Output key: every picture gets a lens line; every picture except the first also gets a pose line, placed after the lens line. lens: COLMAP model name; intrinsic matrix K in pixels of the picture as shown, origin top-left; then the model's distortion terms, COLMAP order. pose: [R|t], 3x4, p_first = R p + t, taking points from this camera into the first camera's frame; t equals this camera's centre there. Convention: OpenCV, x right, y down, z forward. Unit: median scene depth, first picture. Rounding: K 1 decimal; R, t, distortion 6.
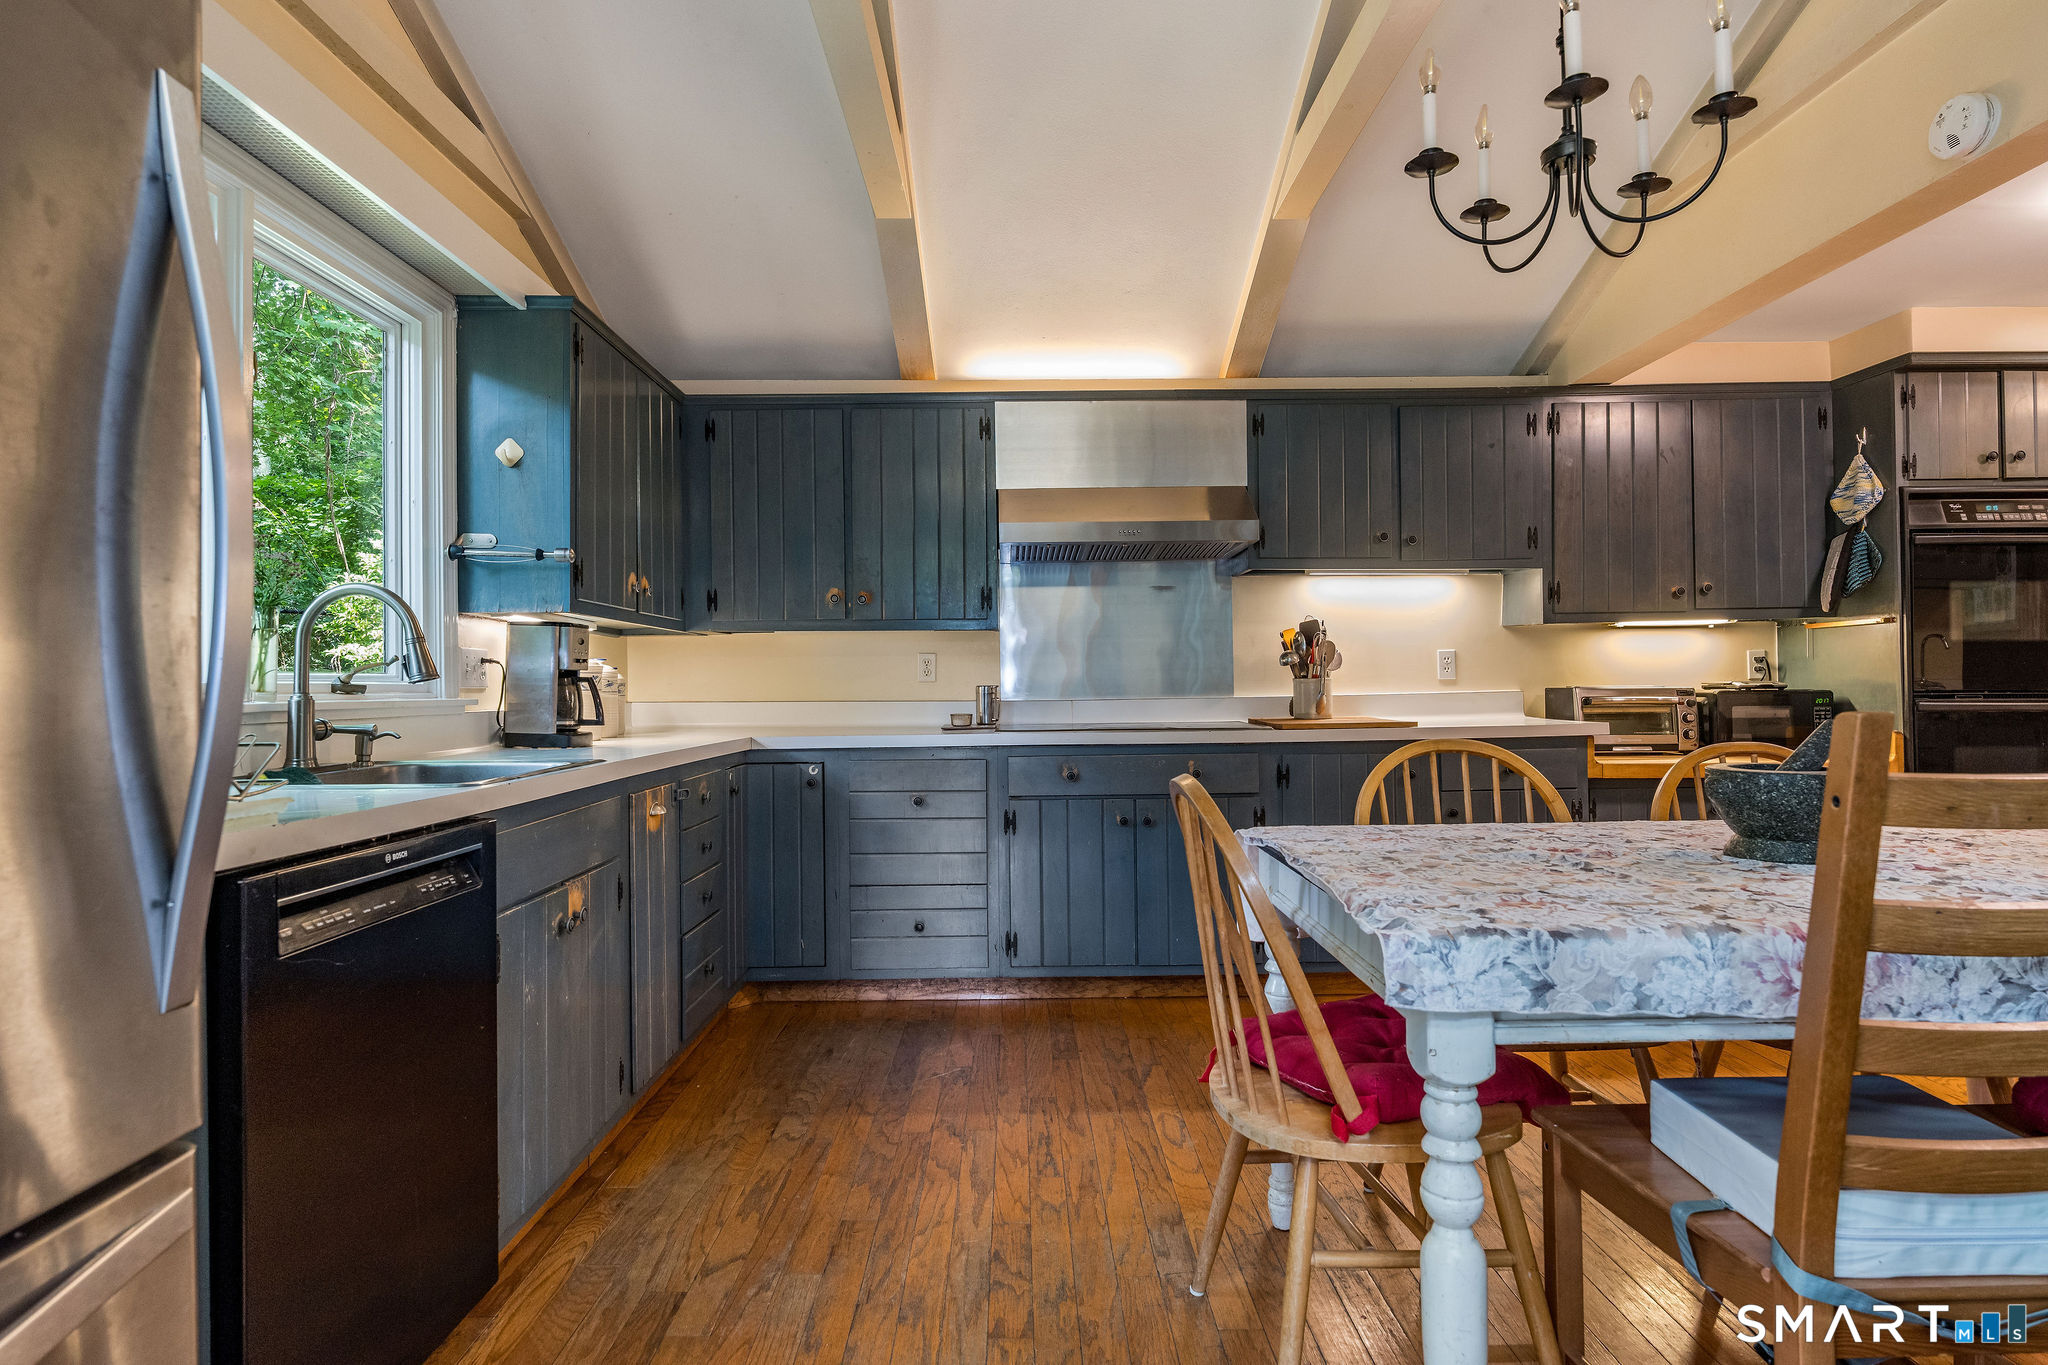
lens RADIAL K [[1126.7, 0, 1030.2], [0, 1126.7, 658.7], [0, 0, 1]] dist [-0.001306, -0.000344]
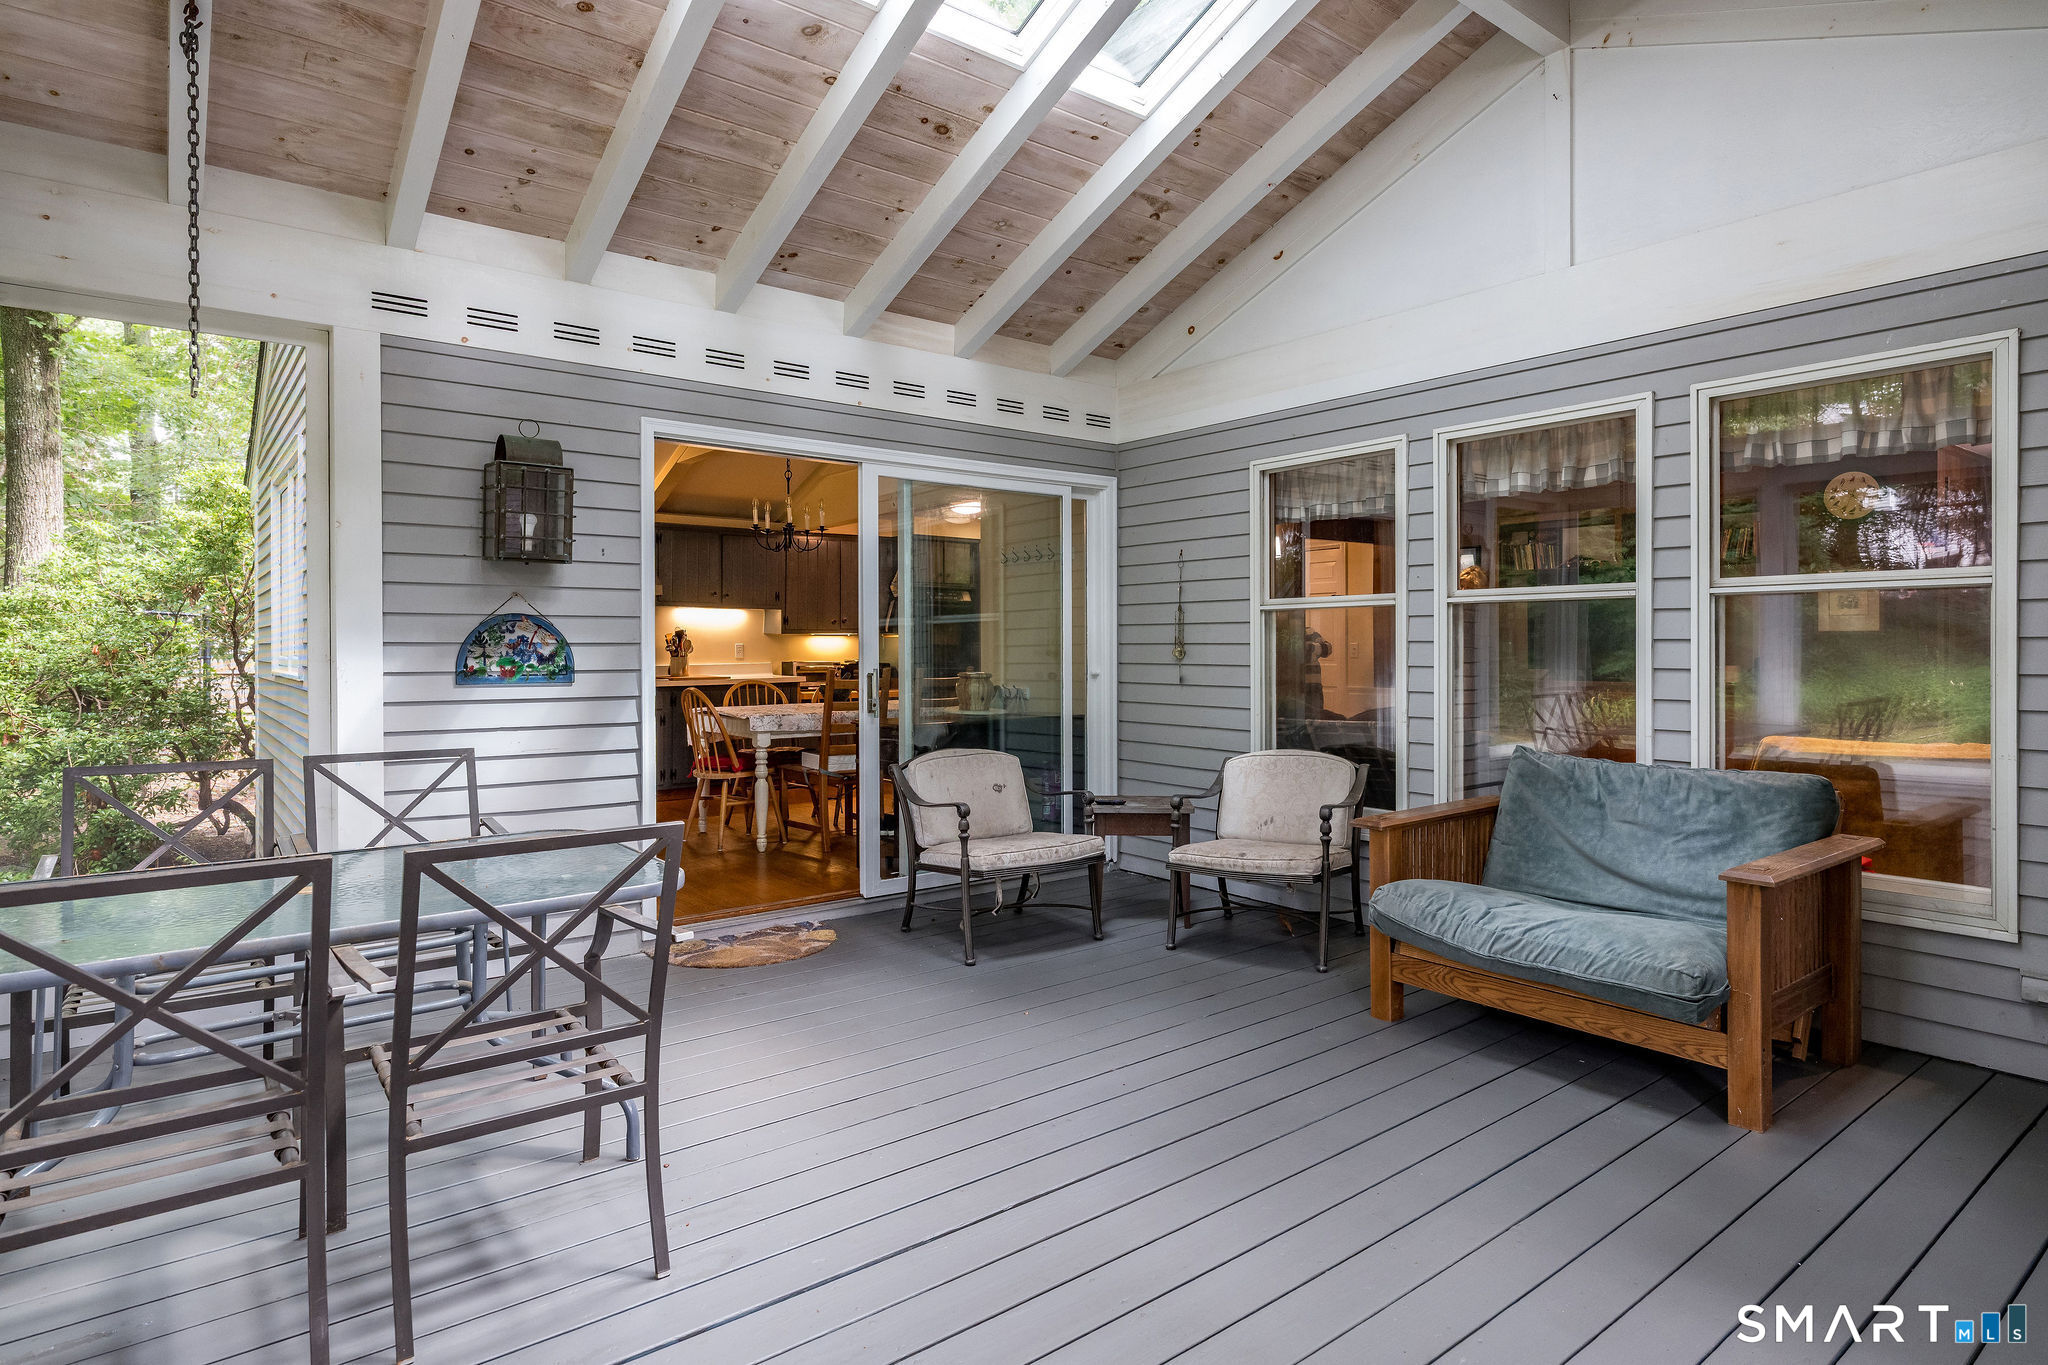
lens RADIAL K [[1126.7, 0, 1030.2], [0, 1126.7, 658.7], [0, 0, 1]] dist [-0.001306, -0.000344]
pose [[0.798184, -0.002478, 0.602408, -0.529670], [-0.021821, 0.999216, 0.033023, -0.068580], [-0.602018, -0.039504, 0.797505, -1.153268]]
